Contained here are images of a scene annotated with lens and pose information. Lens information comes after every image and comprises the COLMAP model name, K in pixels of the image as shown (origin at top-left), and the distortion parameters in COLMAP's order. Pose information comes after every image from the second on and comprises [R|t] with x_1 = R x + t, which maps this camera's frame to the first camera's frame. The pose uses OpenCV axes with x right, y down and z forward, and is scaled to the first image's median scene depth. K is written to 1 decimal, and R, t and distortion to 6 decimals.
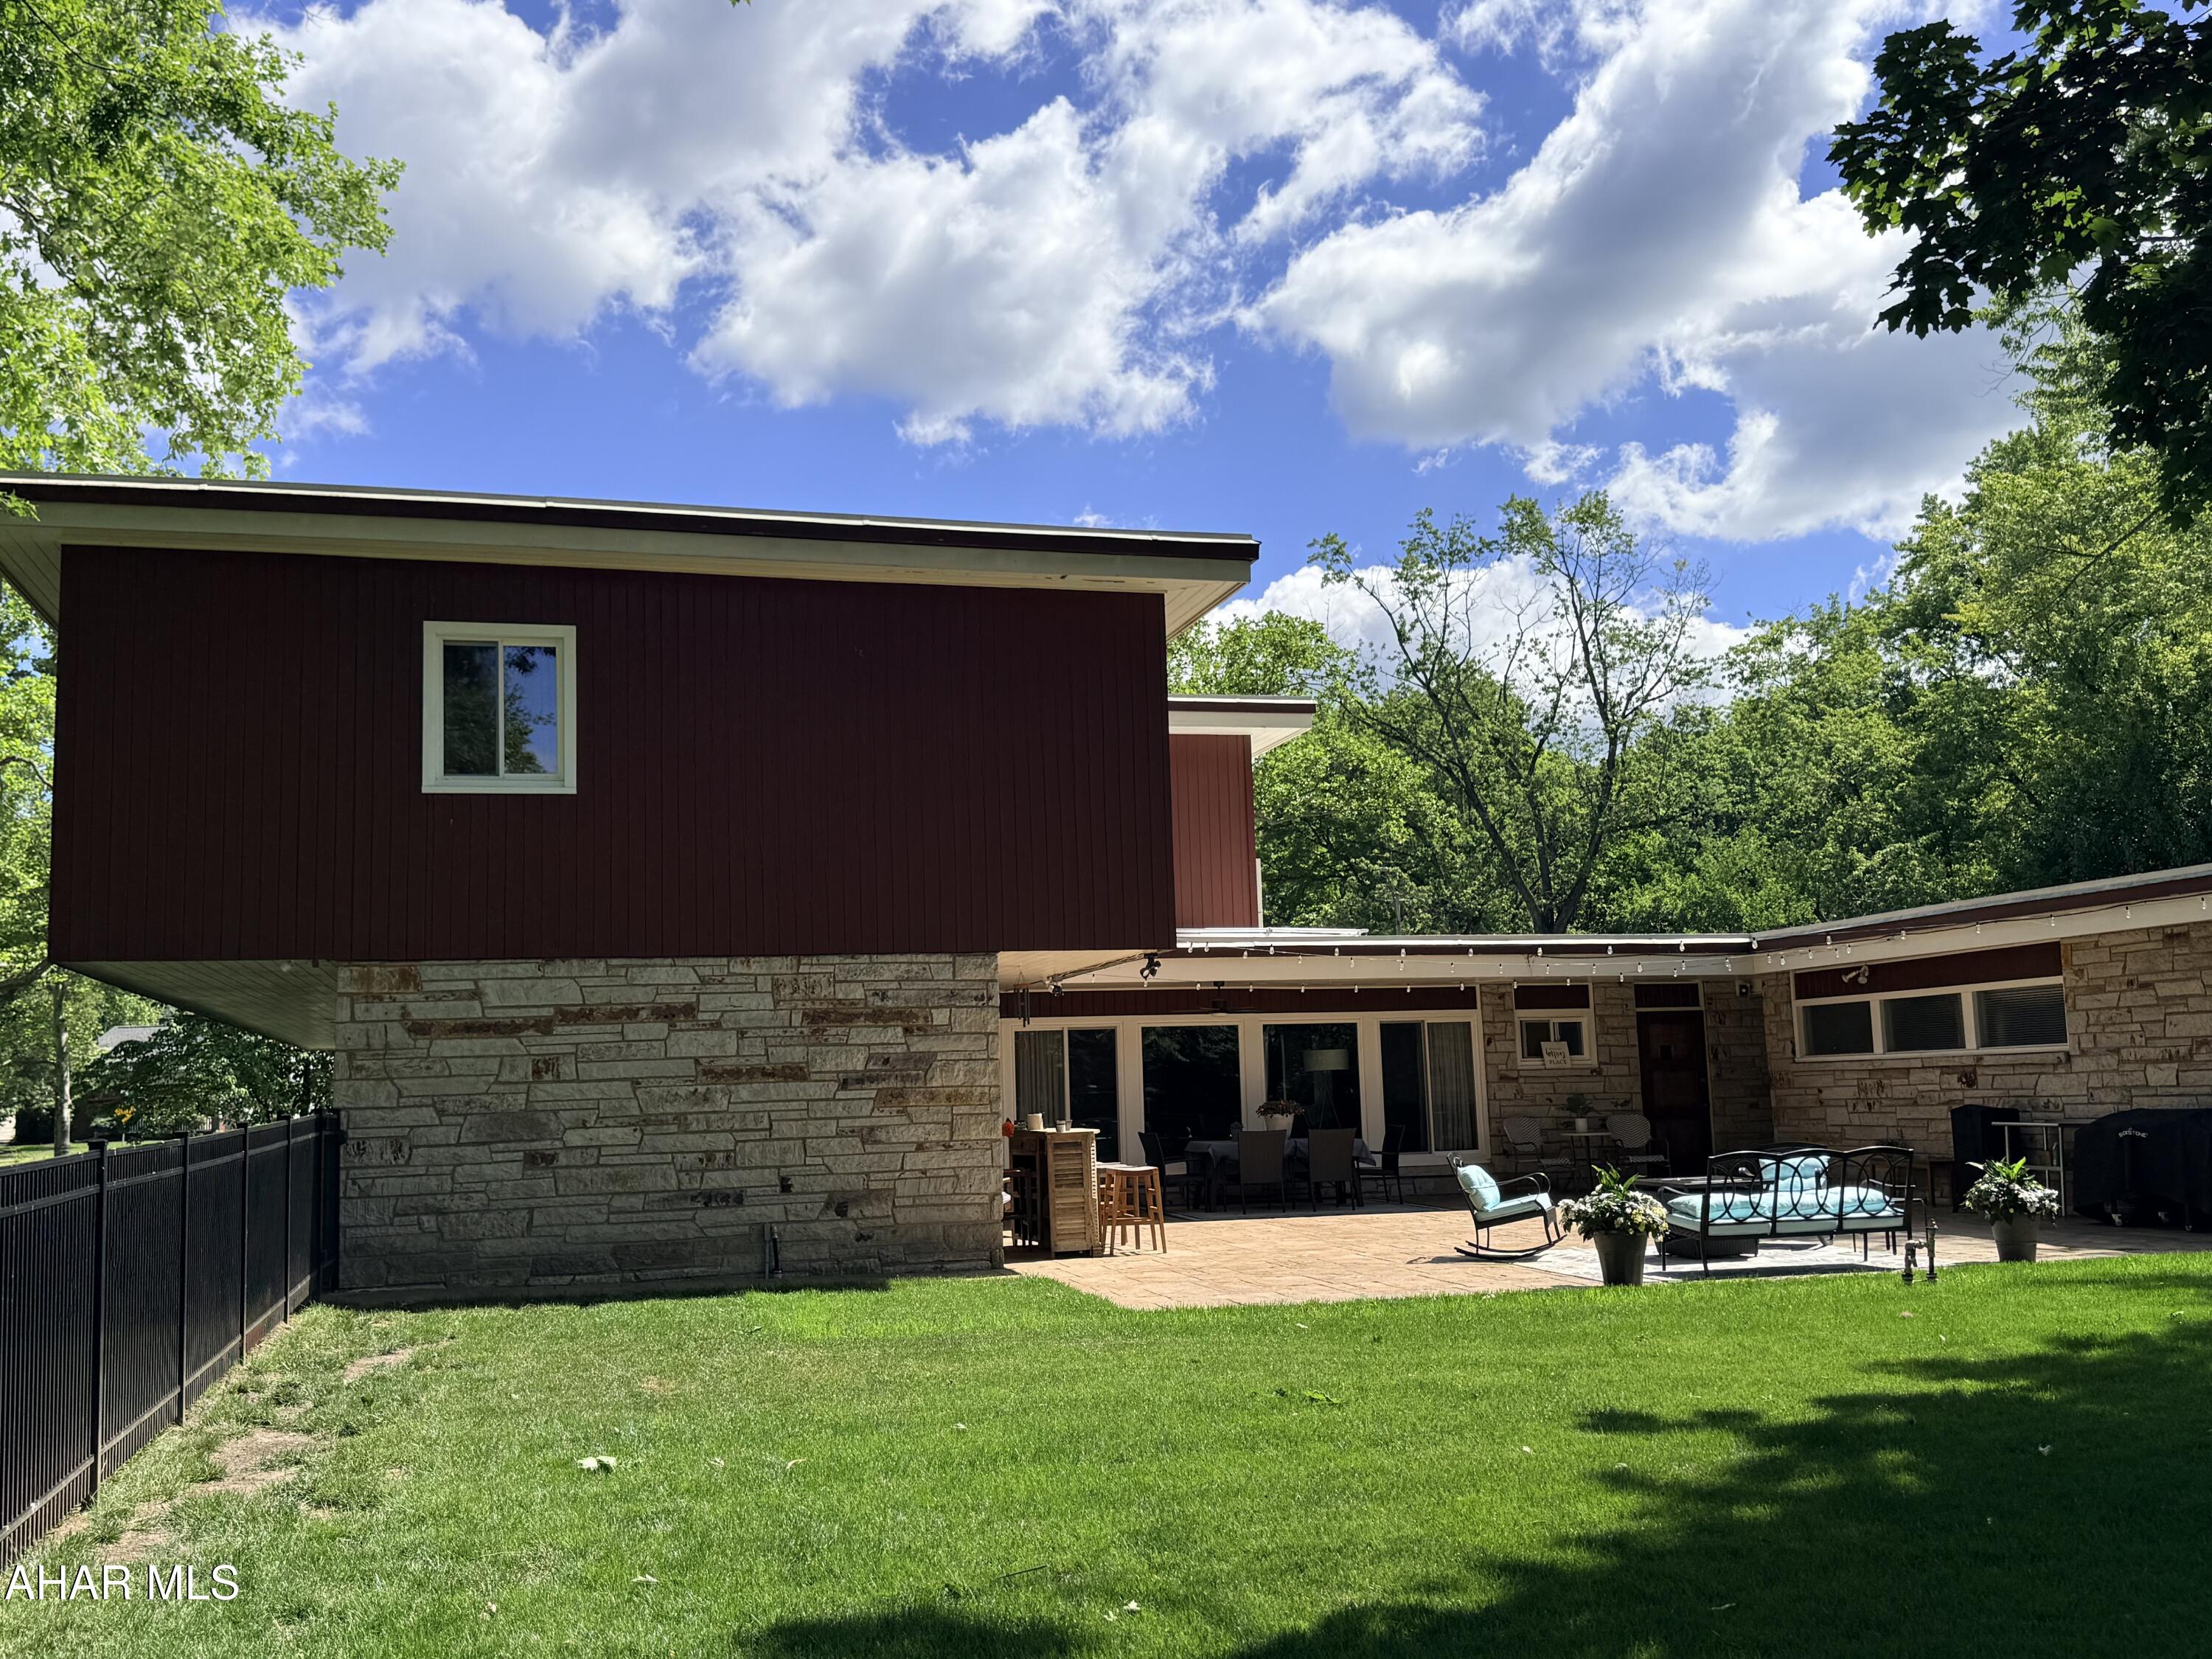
lens RADIAL K [[2043.2, 0, 1106.0], [0, 2043.2, 829.5], [0, 0, 1]] dist [0.009669, 0.003681]
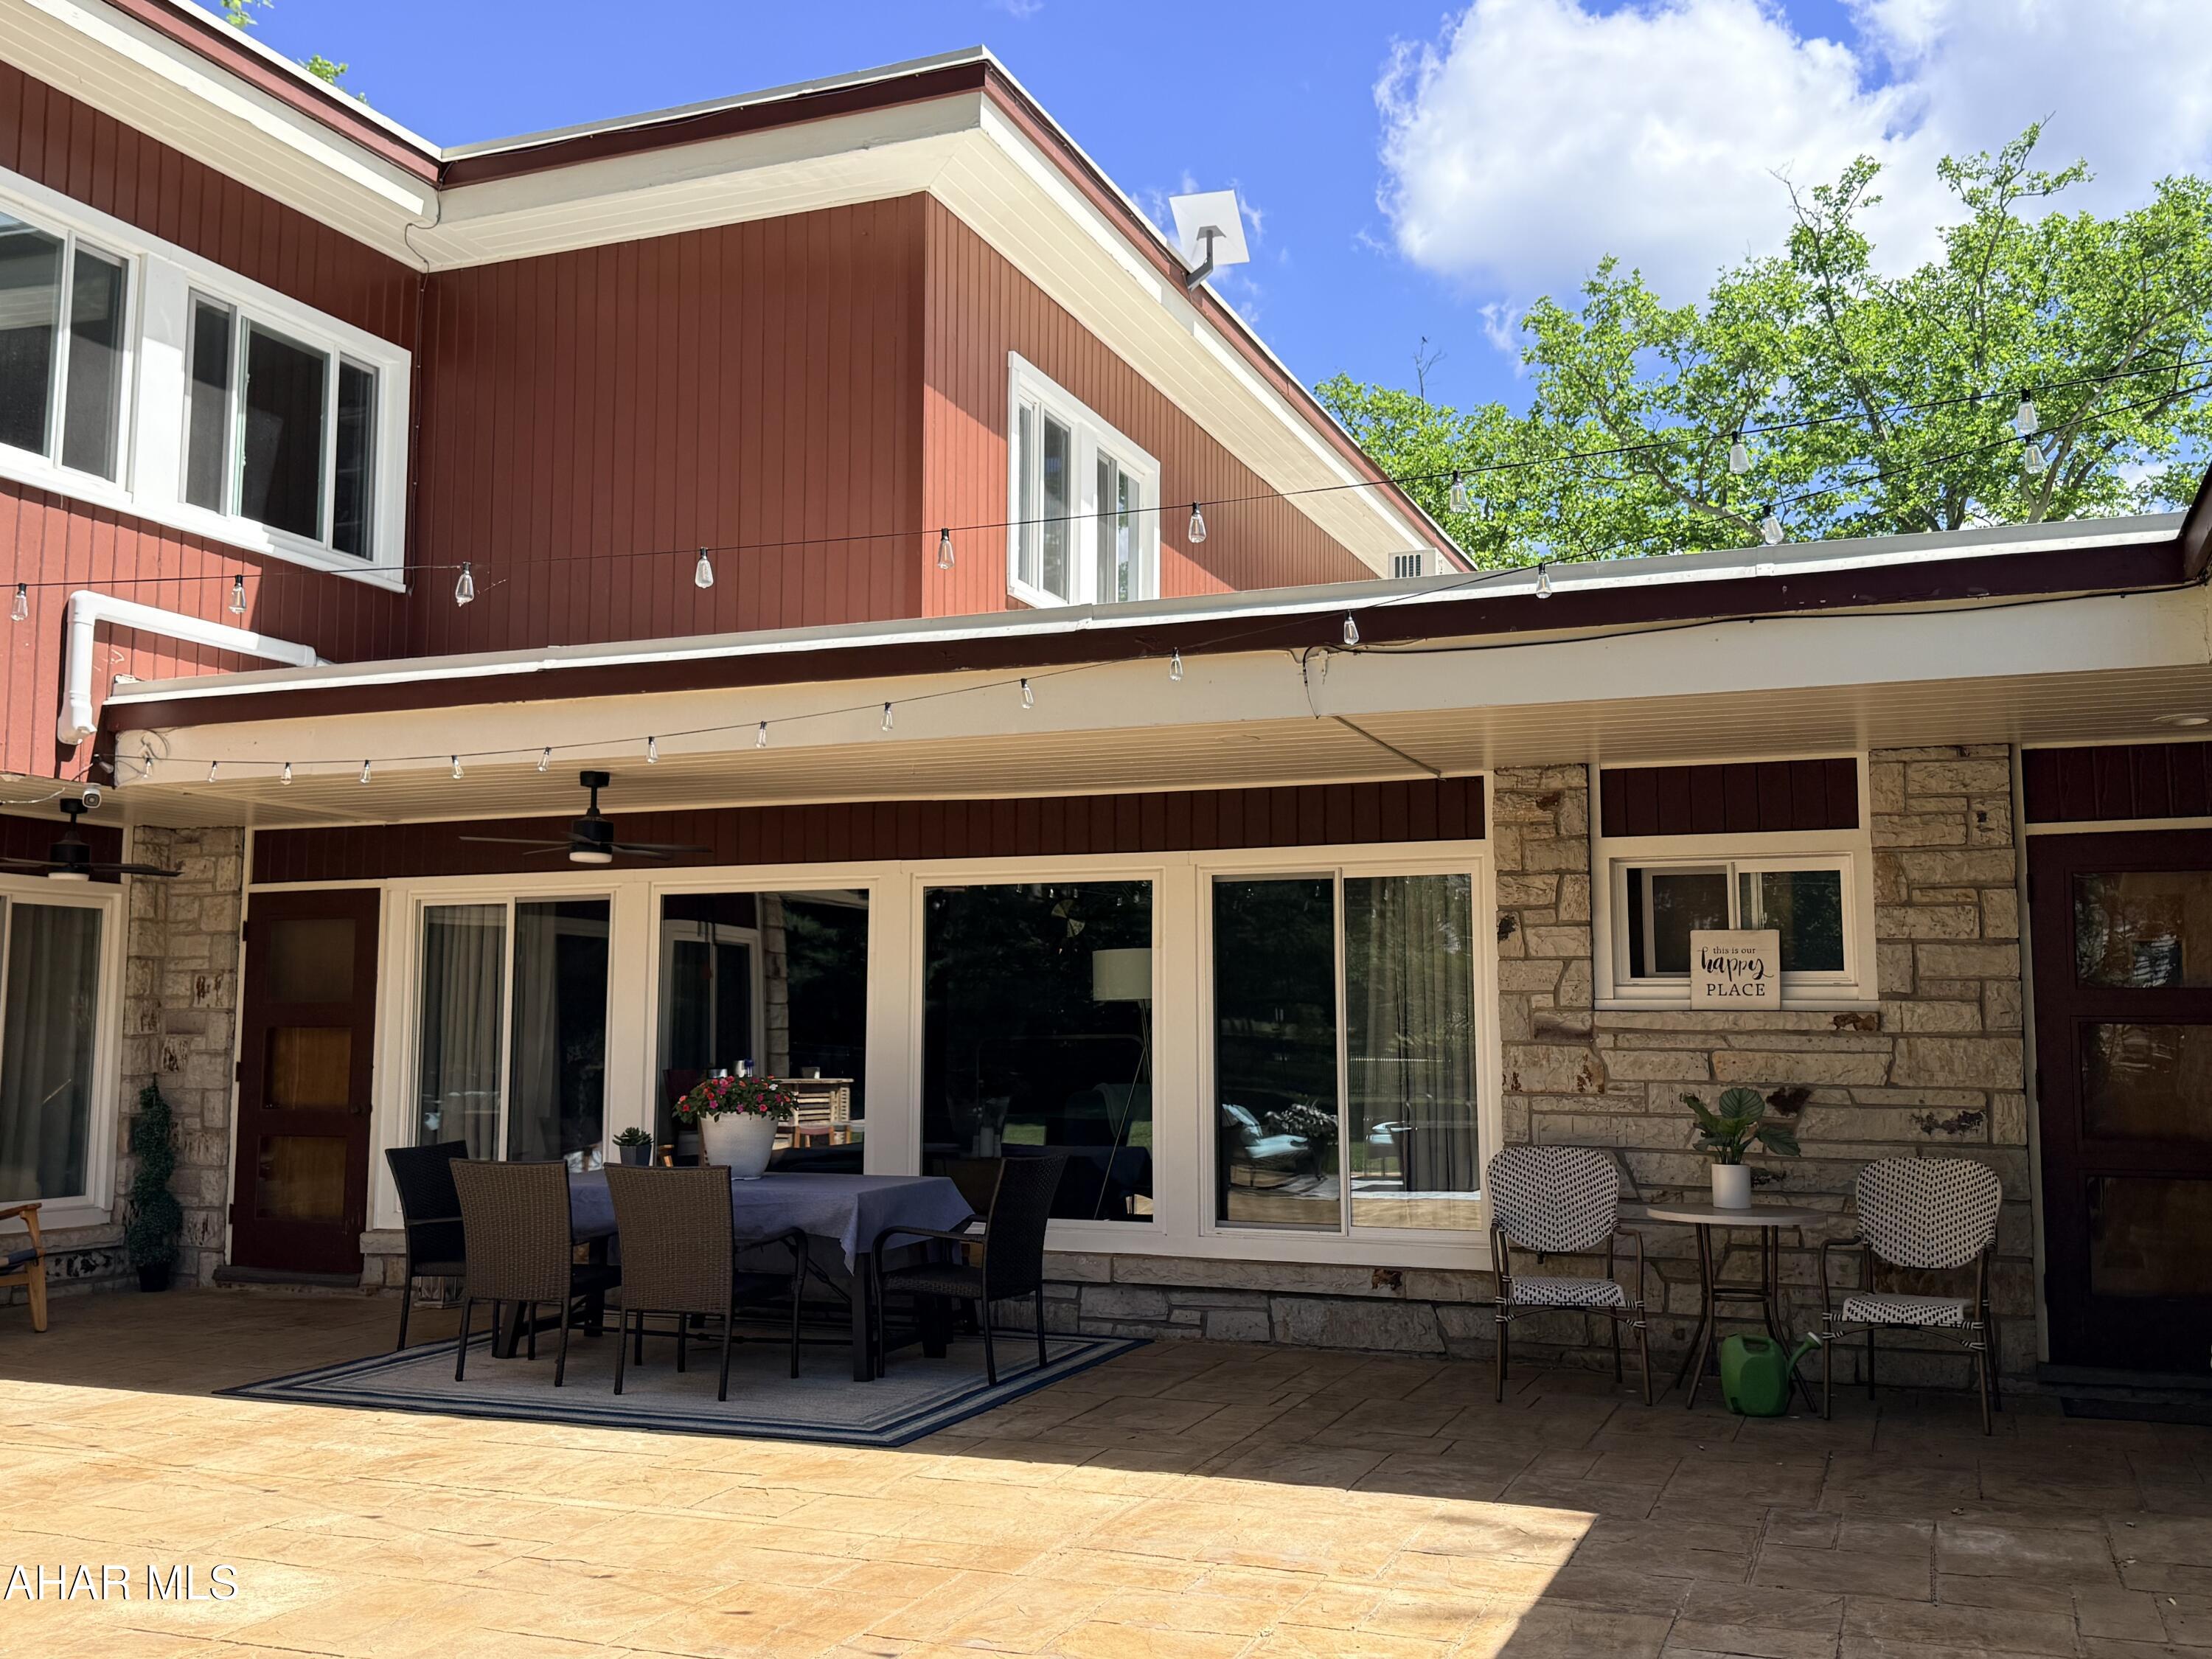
lens RADIAL K [[2043.2, 0, 1106.0], [0, 2043.2, 829.5], [0, 0, 1]] dist [0.009669, 0.003681]
pose [[0.791411, -0.023197, -0.610845, 0.346252], [0.068981, 0.996286, 0.051539, 0.062921], [0.607380, -0.082925, 0.790071, 0.672968]]
